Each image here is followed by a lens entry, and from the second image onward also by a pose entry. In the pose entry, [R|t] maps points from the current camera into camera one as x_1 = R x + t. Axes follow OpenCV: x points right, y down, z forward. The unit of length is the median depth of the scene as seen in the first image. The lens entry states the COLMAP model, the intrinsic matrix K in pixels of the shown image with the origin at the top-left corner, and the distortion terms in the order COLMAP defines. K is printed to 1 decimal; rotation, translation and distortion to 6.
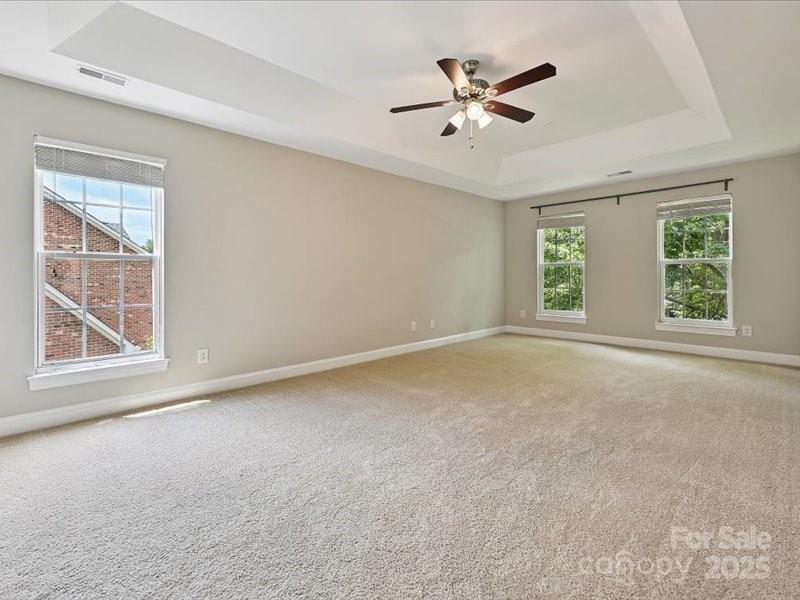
lens RADIAL K [[358.9, 0, 397.2], [0, 358.9, 300.1], [0, 0, 1]] dist [0.002039, 0.000330]
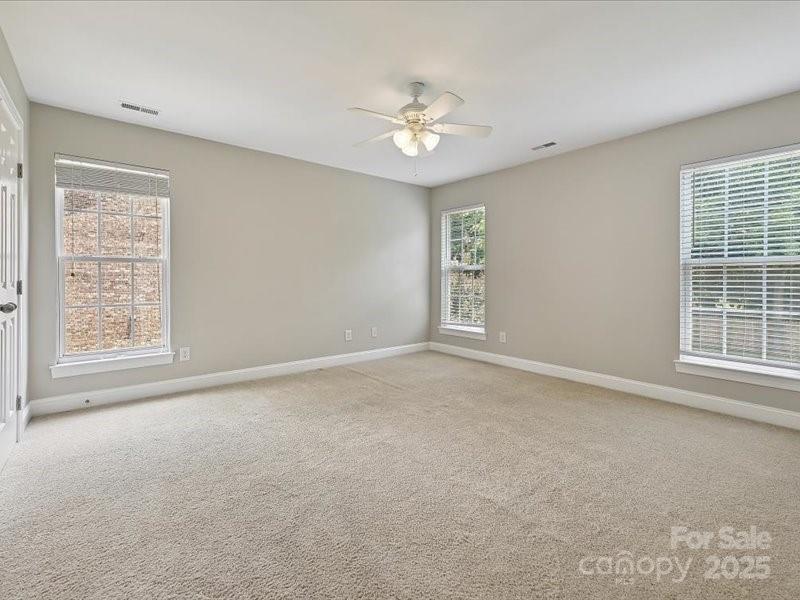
lens RADIAL K [[358.9, 0, 397.2], [0, 358.9, 300.1], [0, 0, 1]] dist [0.002039, 0.000330]
pose [[0.967422, 0.010372, -0.252957, 0.386594], [-0.000626, 0.999255, 0.038580, -0.051115], [0.253169, -0.037165, 0.966708, 0.158416]]
